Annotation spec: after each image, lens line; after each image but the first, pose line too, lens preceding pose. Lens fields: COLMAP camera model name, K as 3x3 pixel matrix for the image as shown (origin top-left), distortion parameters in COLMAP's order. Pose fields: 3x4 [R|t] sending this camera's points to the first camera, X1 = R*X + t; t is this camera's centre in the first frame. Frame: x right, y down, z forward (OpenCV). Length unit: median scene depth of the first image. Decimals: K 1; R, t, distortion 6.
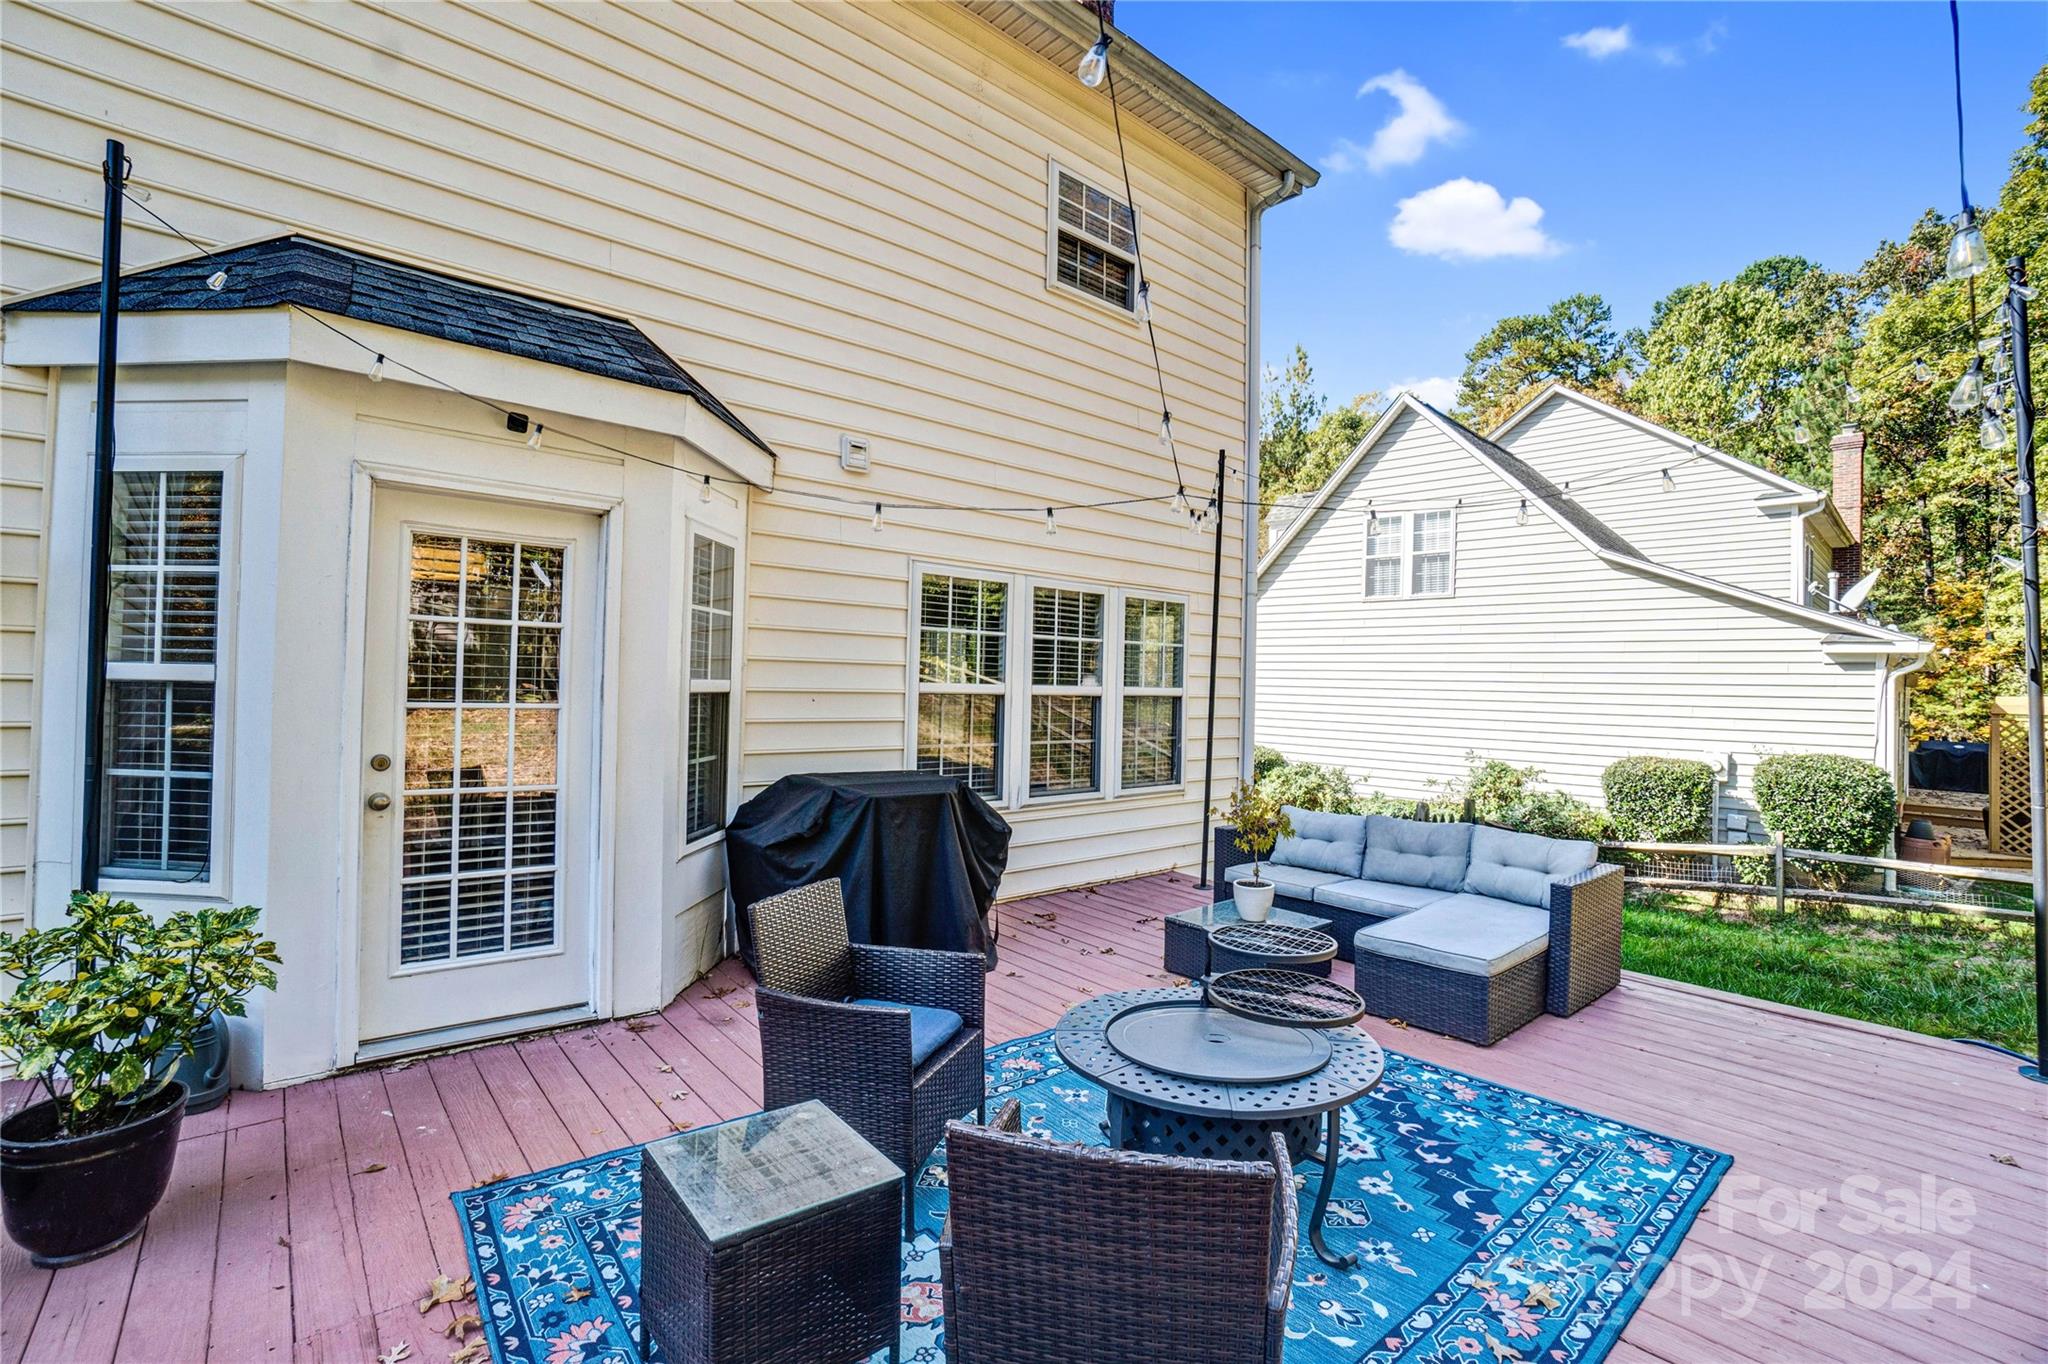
lens RADIAL K [[903.3, 0, 1017.7], [0, 903.3, 686.7], [0, 0, 1]] dist [-0.058398, -0.000305]
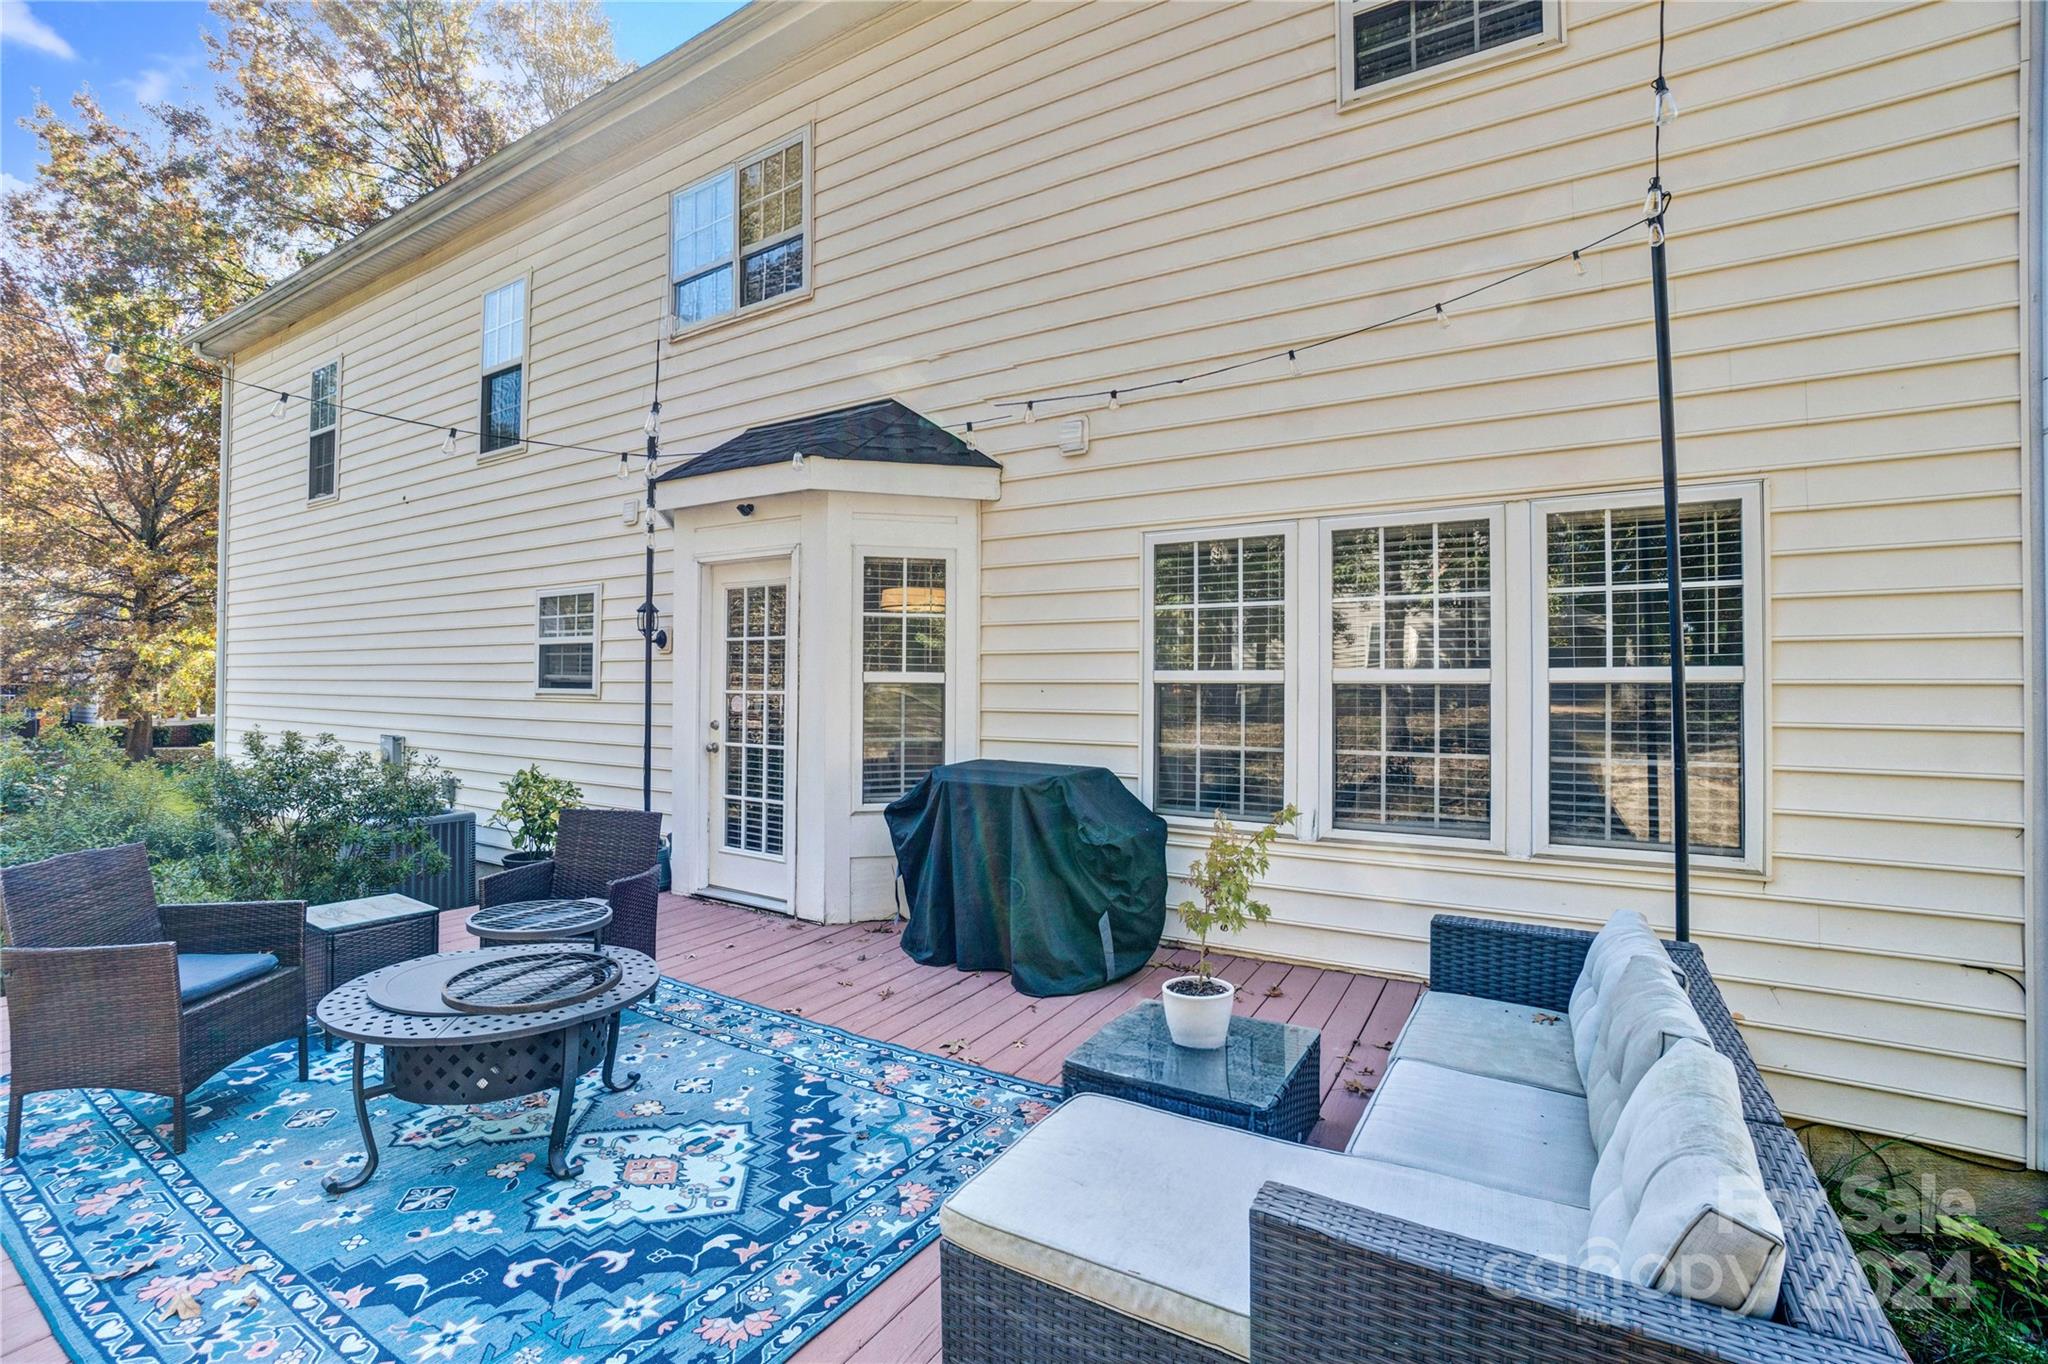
lens RADIAL K [[908.6, 0, 1015.1], [0, 908.6, 674.3], [0, 0, 1]] dist [-0.058017, 0.020448]
pose [[0.306160, -0.023128, -0.951699, 0.950612], [0.009441, 0.999729, -0.021259, 0.023512], [0.951933, -0.002477, 0.306296, 0.826363]]
